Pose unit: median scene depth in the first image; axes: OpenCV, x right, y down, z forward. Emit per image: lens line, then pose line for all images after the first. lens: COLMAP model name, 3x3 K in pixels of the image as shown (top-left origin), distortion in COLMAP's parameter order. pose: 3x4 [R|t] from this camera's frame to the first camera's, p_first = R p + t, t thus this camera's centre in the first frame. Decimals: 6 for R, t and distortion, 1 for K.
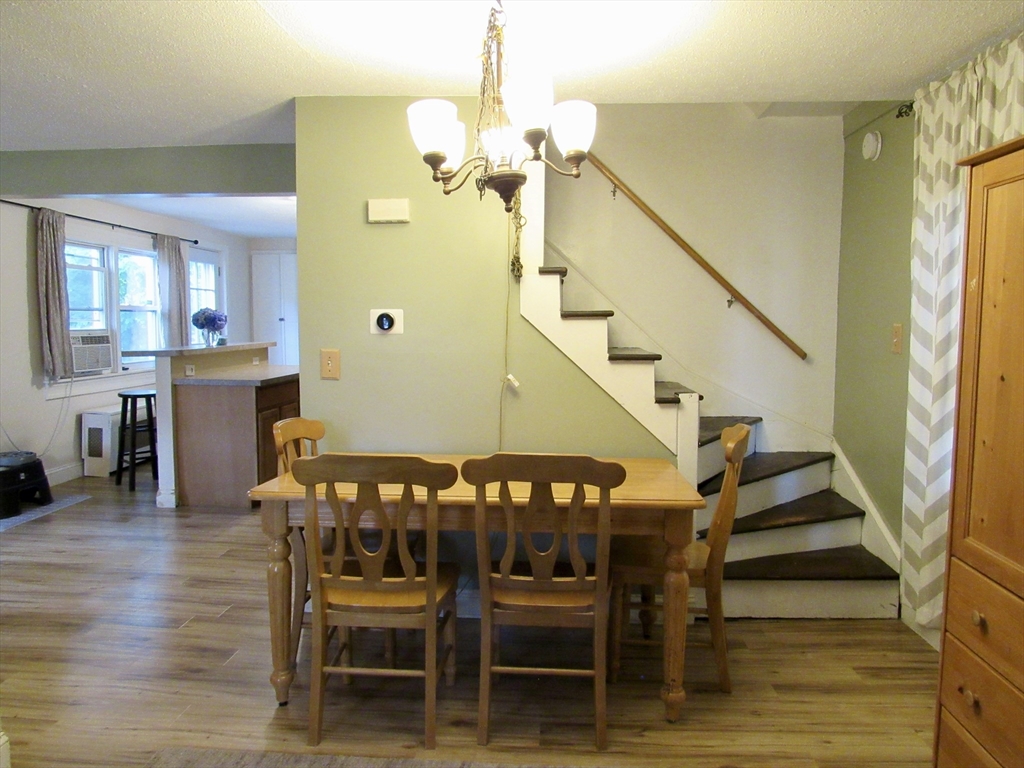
lens RADIAL K [[738.9, 0, 511.9], [0, 738.9, 379.2], [0, 0, 1]] dist [-0.039852, 0.018583]
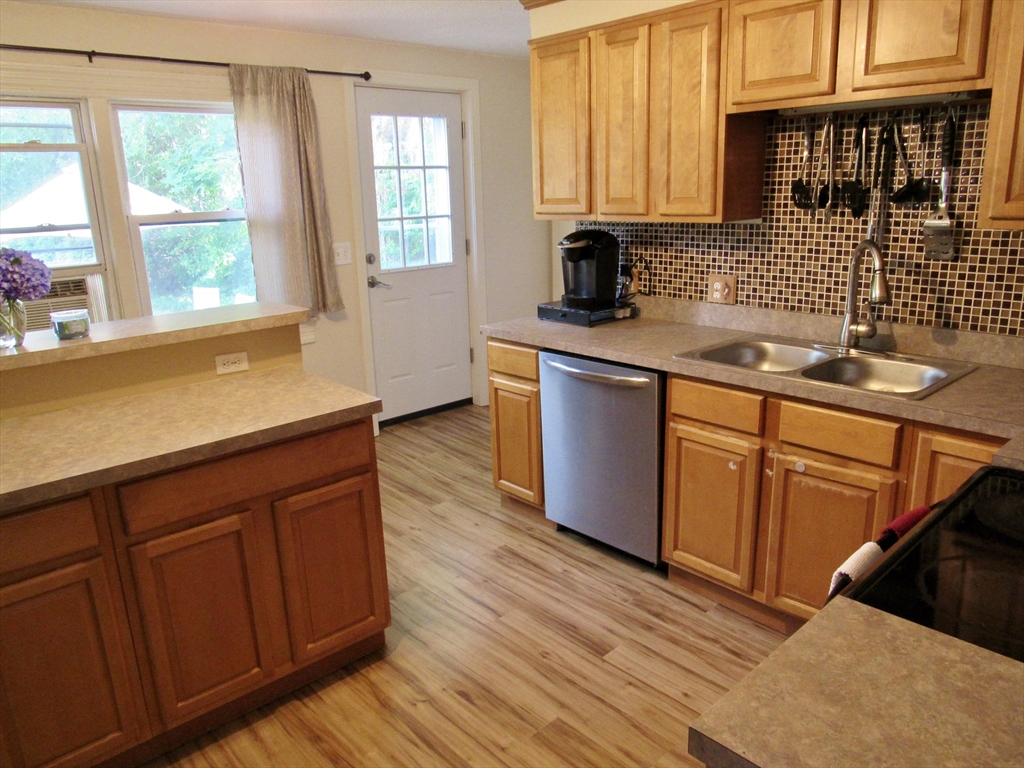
lens RADIAL K [[730.0, 0, 515.7], [0, 730.0, 380.3], [0, 0, 1]] dist [-0.030085, 0.005598]
pose [[0.728346, 0.157110, -0.666955, 0.053842], [-0.027042, 0.979191, 0.201129, -0.199299], [0.684676, -0.128456, 0.717439, 1.641942]]
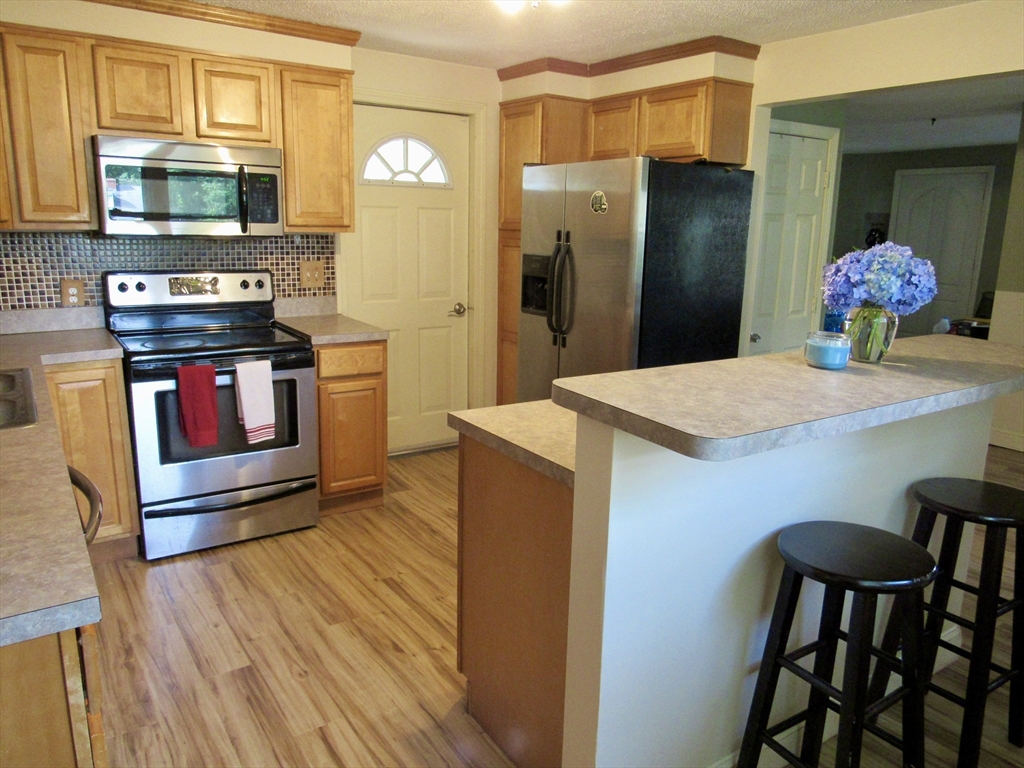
lens RADIAL K [[730.0, 0, 514.6], [0, 730.0, 383.4], [0, 0, 1]] dist [-0.030085, 0.005598]
pose [[-0.630233, -0.177157, 0.755924, -1.008988], [0.042830, 0.964205, 0.261678, -0.229131], [-0.775223, 0.197294, -0.600086, 2.379962]]
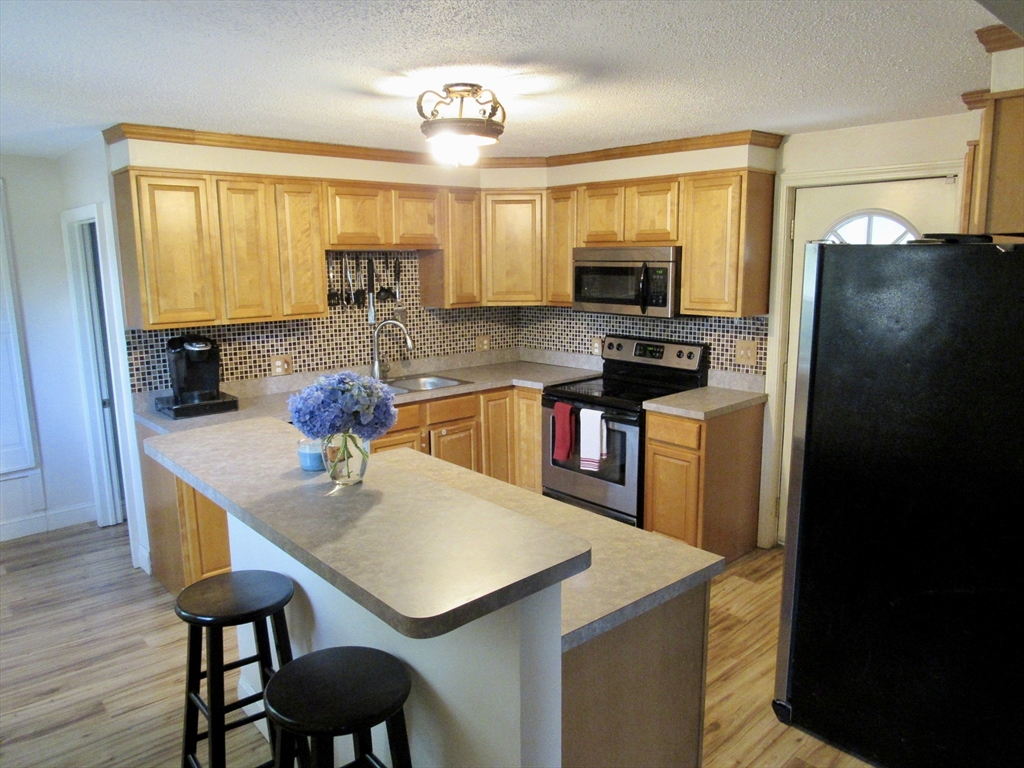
lens RADIAL K [[730.0, 0, 512.2], [0, 730.0, 383.5], [0, 0, 1]] dist [-0.030085, 0.005598]
pose [[0.688320, -0.128773, 0.713886, -1.071486], [0.066670, 0.991182, 0.114510, -0.223660], [-0.722337, -0.031225, 0.690836, 1.286259]]
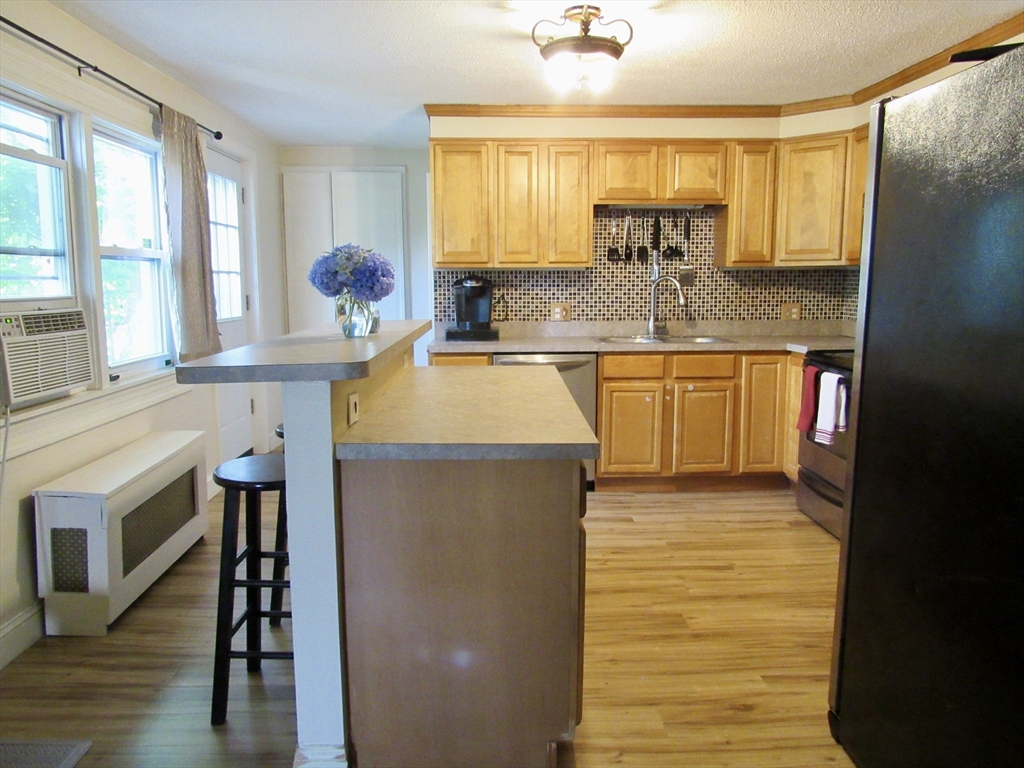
lens RADIAL K [[730.0, 0, 516.9], [0, 730.0, 382.1], [0, 0, 1]] dist [-0.030085, 0.005598]
pose [[0.993789, -0.016452, 0.110060, -0.658754], [0.009969, 0.998196, 0.059203, -0.077906], [-0.110836, -0.057738, 0.992160, 1.034632]]
